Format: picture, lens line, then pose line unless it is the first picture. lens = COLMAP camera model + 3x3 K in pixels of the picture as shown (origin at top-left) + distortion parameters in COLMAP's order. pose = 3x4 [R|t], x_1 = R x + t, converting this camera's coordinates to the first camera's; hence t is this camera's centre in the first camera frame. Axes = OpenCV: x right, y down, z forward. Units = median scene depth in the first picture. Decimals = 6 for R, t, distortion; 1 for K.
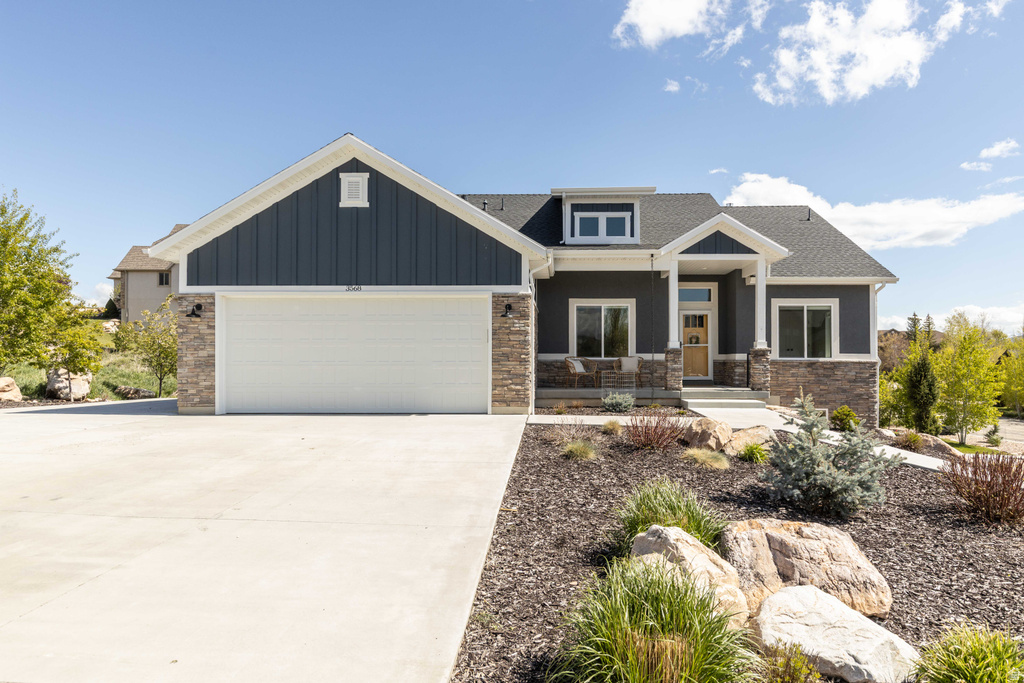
lens RADIAL K [[633.8, 0, 558.7], [0, 633.8, 380.8], [0, 0, 1]] dist [0.001050, -0.003265]
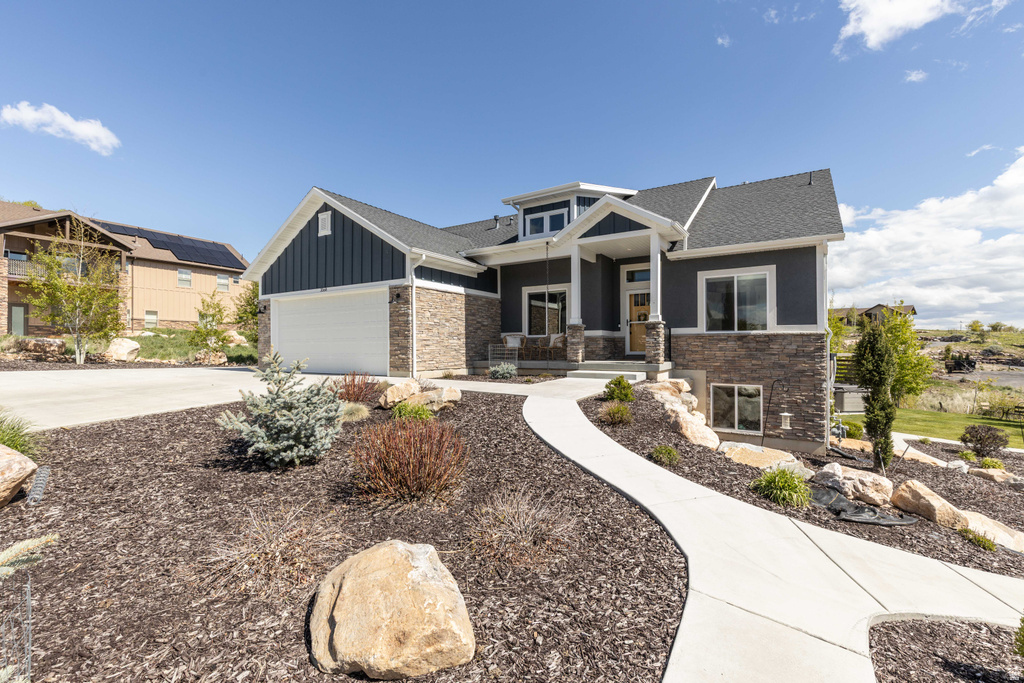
lens RADIAL K [[467.4, 0, 550.2], [0, 467.4, 356.4], [0, 0, 1]] dist [0.013049, -0.002865]
pose [[0.844317, 0.003936, -0.535829, 0.580756], [-0.011048, 0.999888, -0.010064, 0.013080], [0.535729, 0.014417, 0.844267, 0.288759]]
